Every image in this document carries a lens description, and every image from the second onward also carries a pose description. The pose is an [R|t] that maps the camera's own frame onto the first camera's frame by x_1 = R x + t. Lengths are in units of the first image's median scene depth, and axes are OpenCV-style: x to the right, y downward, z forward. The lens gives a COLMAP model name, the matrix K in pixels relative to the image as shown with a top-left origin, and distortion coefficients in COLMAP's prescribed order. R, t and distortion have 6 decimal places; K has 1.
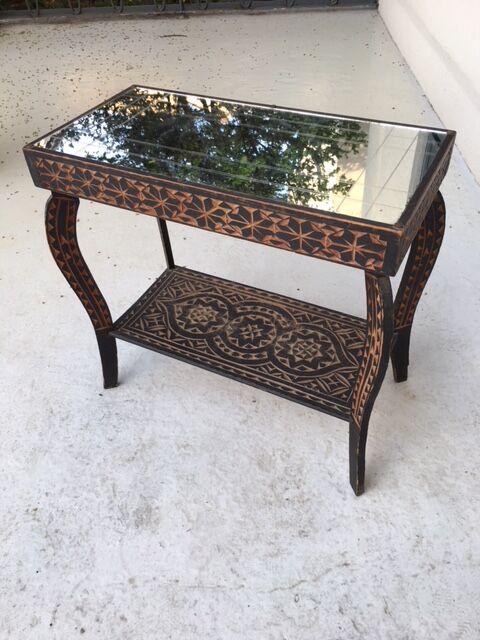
lens RADIAL K [[546.2, 0, 242.8], [0, 546.2, 316.9], [0, 0, 1]] dist [0.080356, -0.111024]
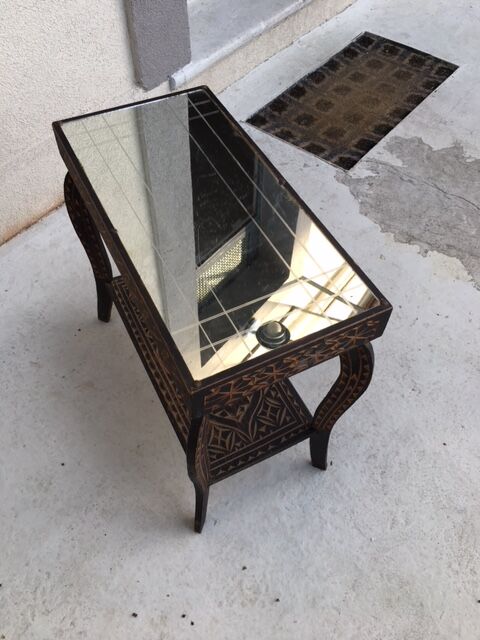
lens RADIAL K [[546.2, 0, 242.8], [0, 546.2, 316.9], [0, 0, 1]] dist [0.080356, -0.111024]
pose [[-0.815903, -0.450404, 0.362543, -0.385083], [0.389308, 0.035643, 0.920418, -0.868227], [-0.427482, 0.892113, 0.146265, 0.730956]]
